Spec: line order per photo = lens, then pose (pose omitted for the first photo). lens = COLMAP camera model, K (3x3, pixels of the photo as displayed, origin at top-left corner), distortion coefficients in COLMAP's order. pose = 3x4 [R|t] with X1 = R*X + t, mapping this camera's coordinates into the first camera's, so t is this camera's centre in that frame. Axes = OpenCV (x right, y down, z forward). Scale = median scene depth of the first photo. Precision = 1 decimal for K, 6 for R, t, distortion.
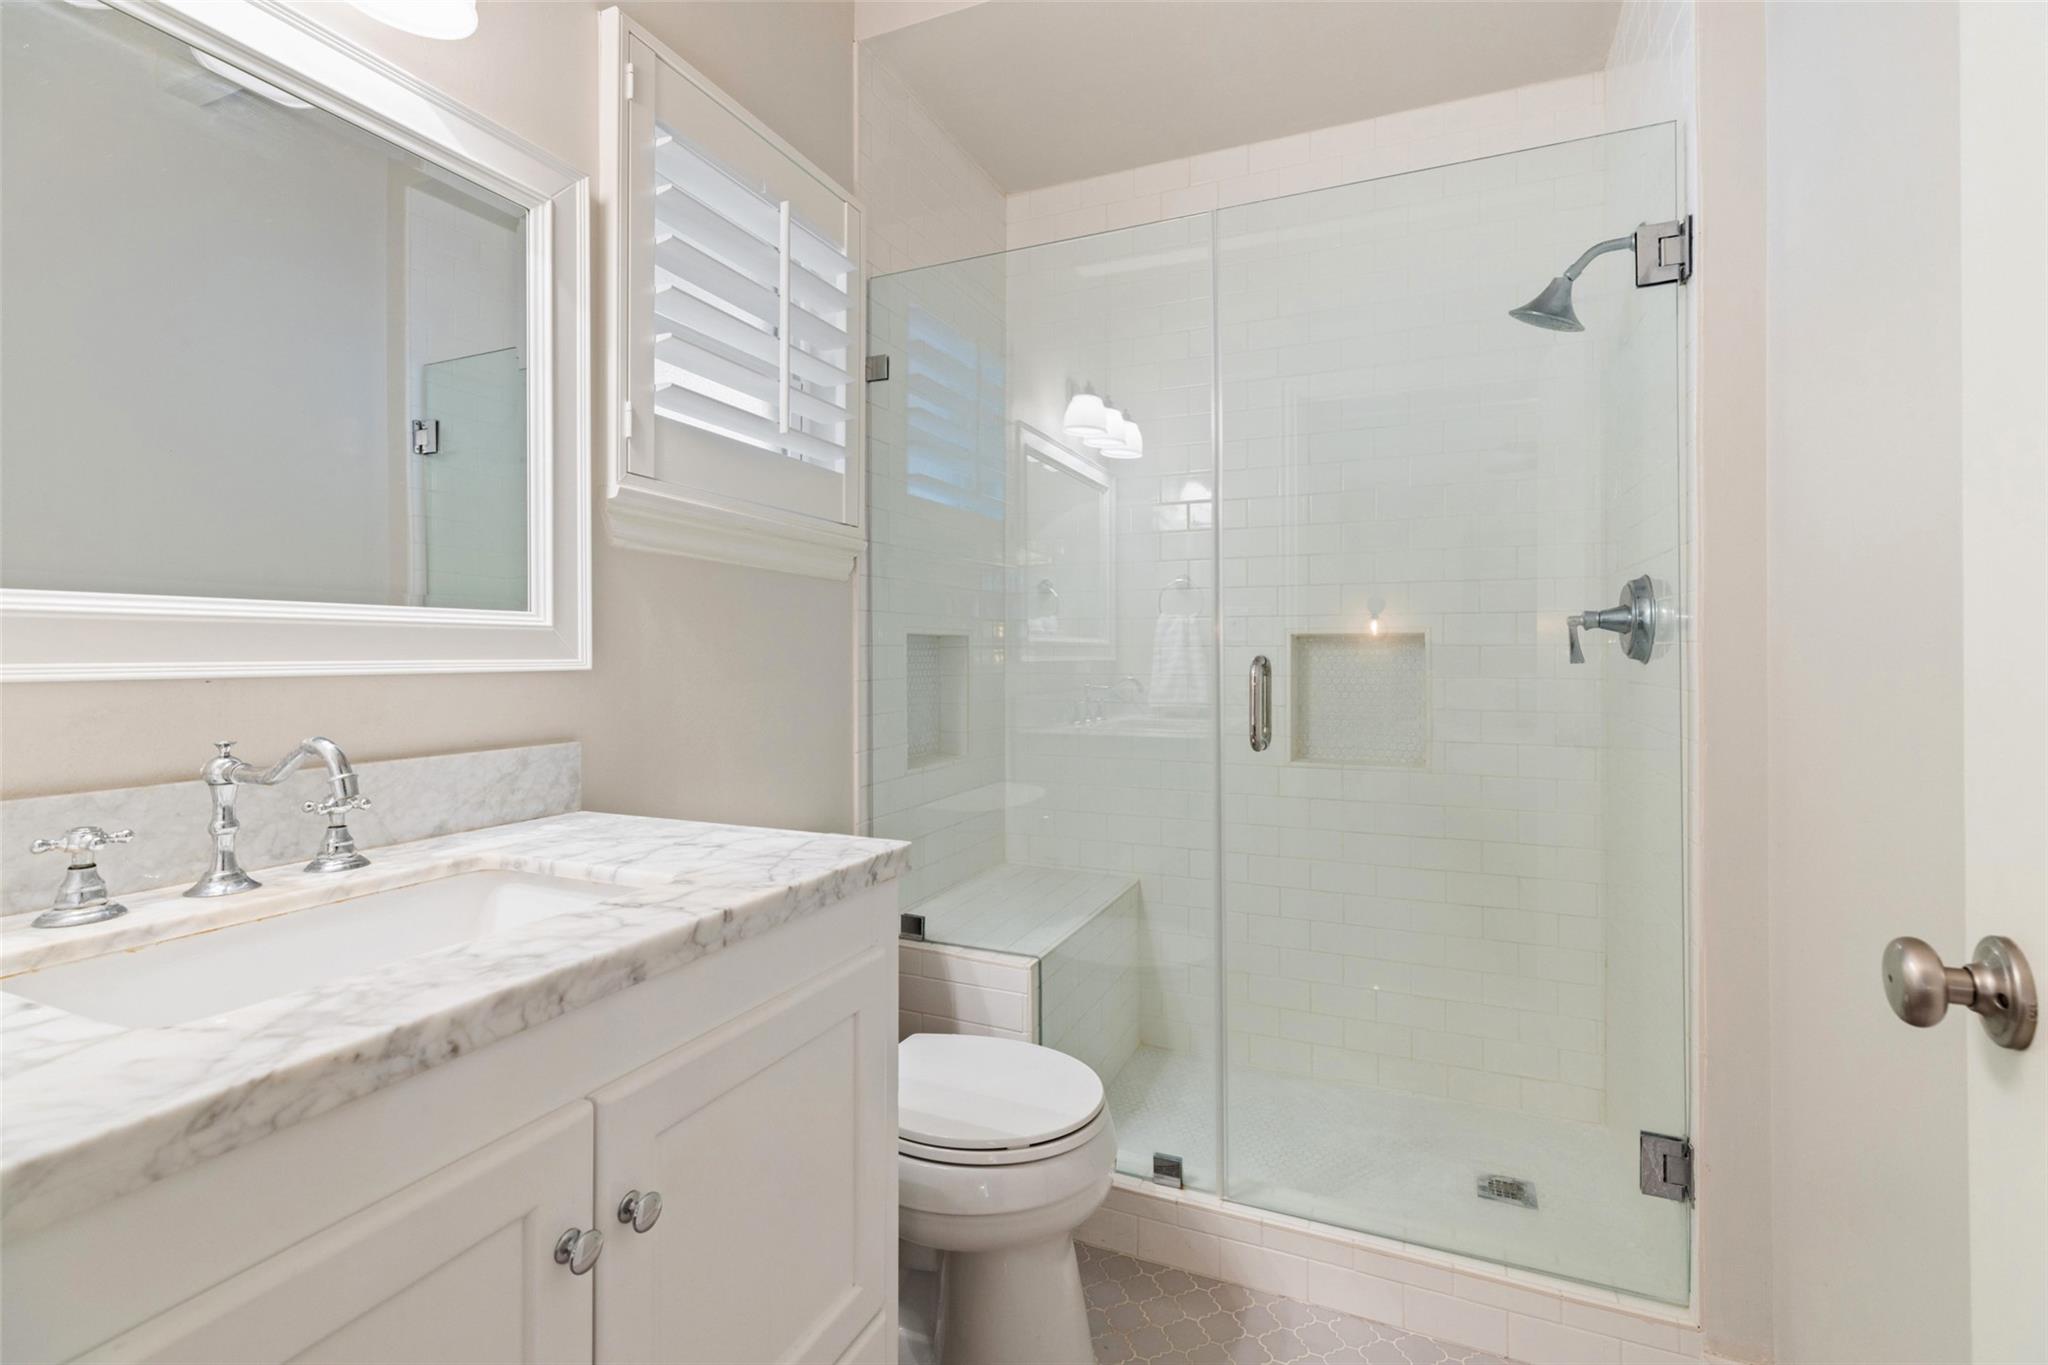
lens RADIAL K [[918.1, 0, 1027.3], [0, 918.1, 664.5], [0, 0, 1]] dist [0.005221, 0.000289]
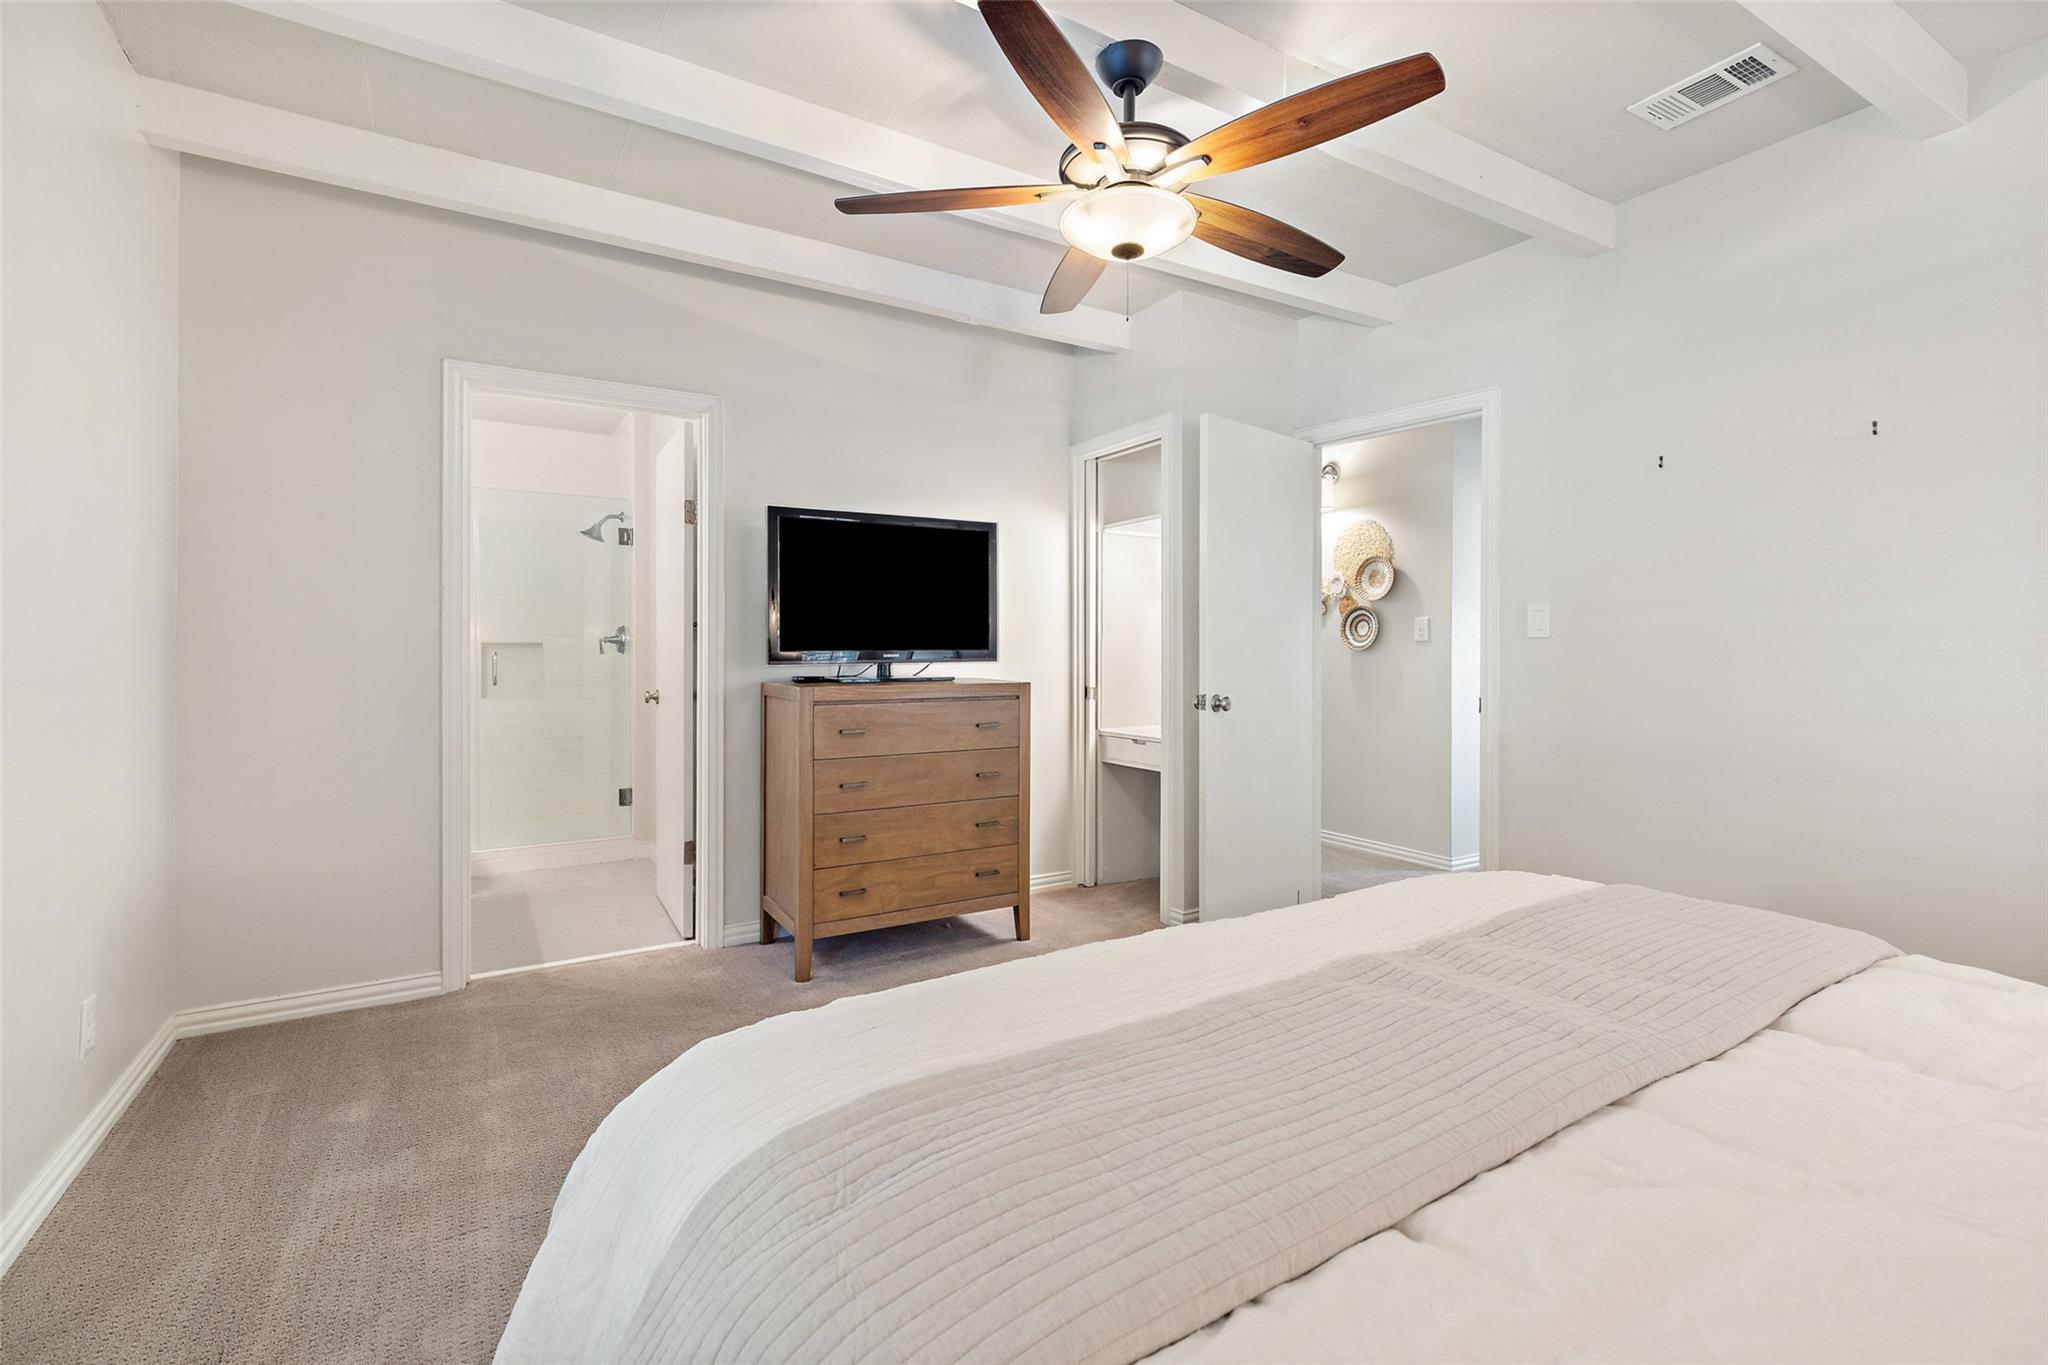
lens RADIAL K [[918.1, 0, 1027.3], [0, 918.1, 664.5], [0, 0, 1]] dist [0.005221, 0.000289]
pose [[0.572822, 0.001703, 0.819678, -1.084173], [0.006674, 0.999955, -0.006742, 0.063413], [-0.819653, 0.009333, 0.572785, -1.885927]]
